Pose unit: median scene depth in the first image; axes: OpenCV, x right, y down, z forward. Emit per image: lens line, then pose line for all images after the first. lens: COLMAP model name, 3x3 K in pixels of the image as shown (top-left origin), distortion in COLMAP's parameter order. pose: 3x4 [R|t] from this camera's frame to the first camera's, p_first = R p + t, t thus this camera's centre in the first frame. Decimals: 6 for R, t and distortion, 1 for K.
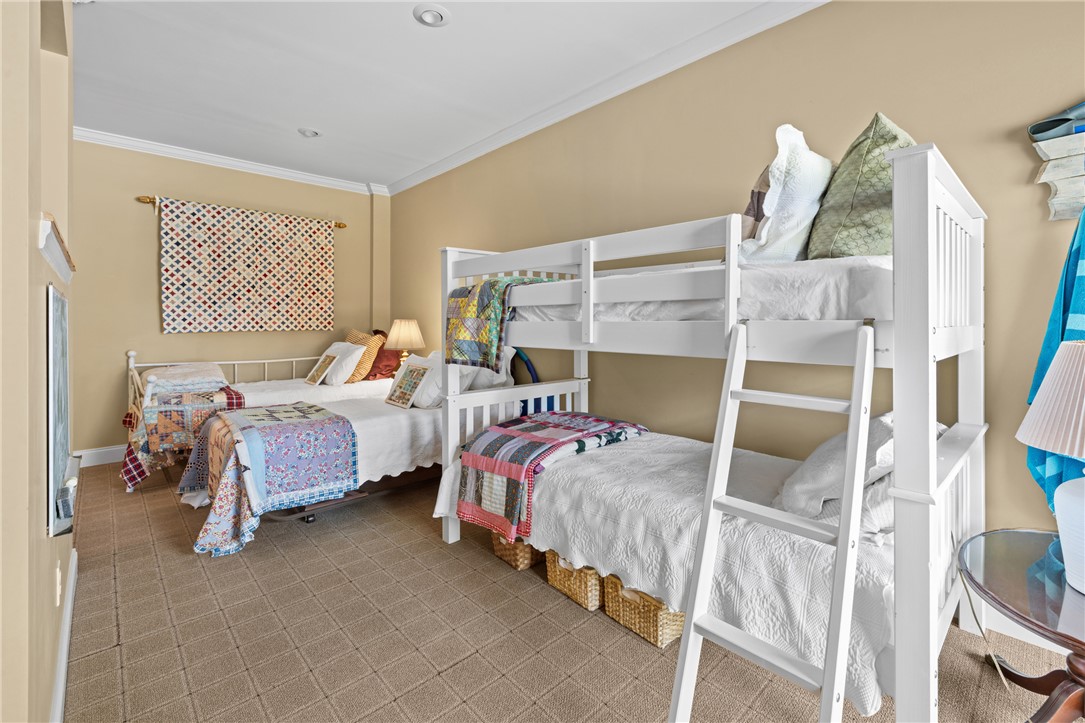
lens RADIAL K [[481.0, 0, 544.0], [0, 481.0, 318.4], [0, 0, 1]] dist [-0.000547, -0.000116]
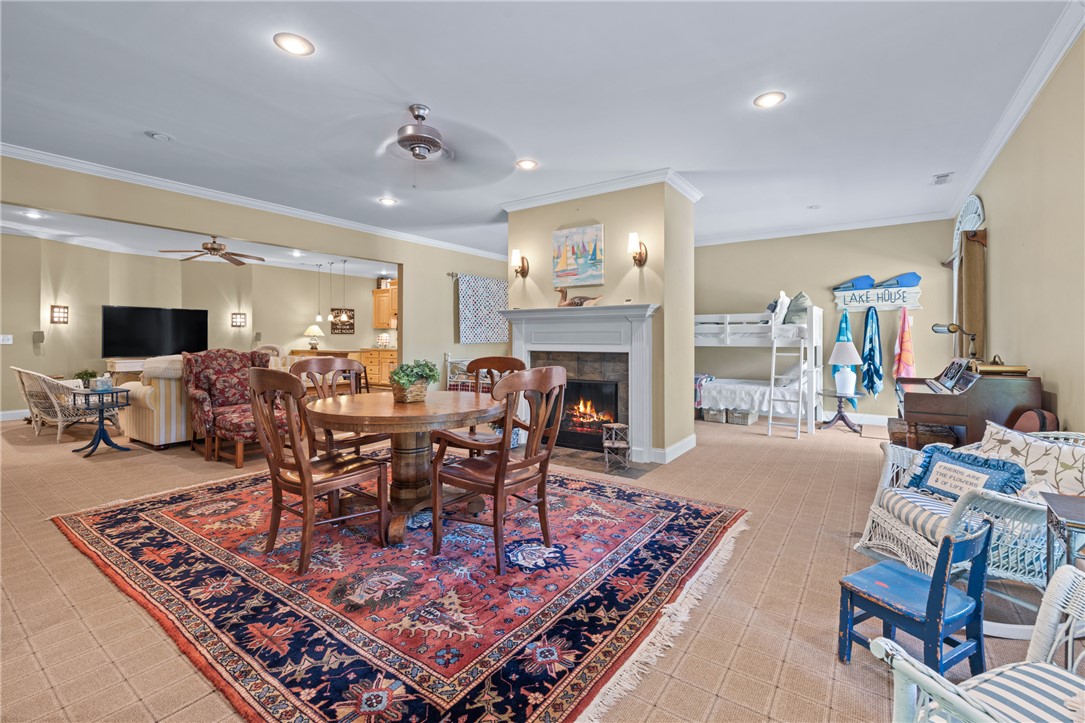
lens RADIAL K [[474.3, 0, 544.0], [0, 474.3, 331.3], [0, 0, 1]] dist [0.000467, 0.000078]
pose [[0.977578, 0.006202, 0.210481, -2.074503], [-0.004427, 0.999951, -0.008906, -0.005511], [-0.210526, 0.007775, 0.977557, -2.257432]]
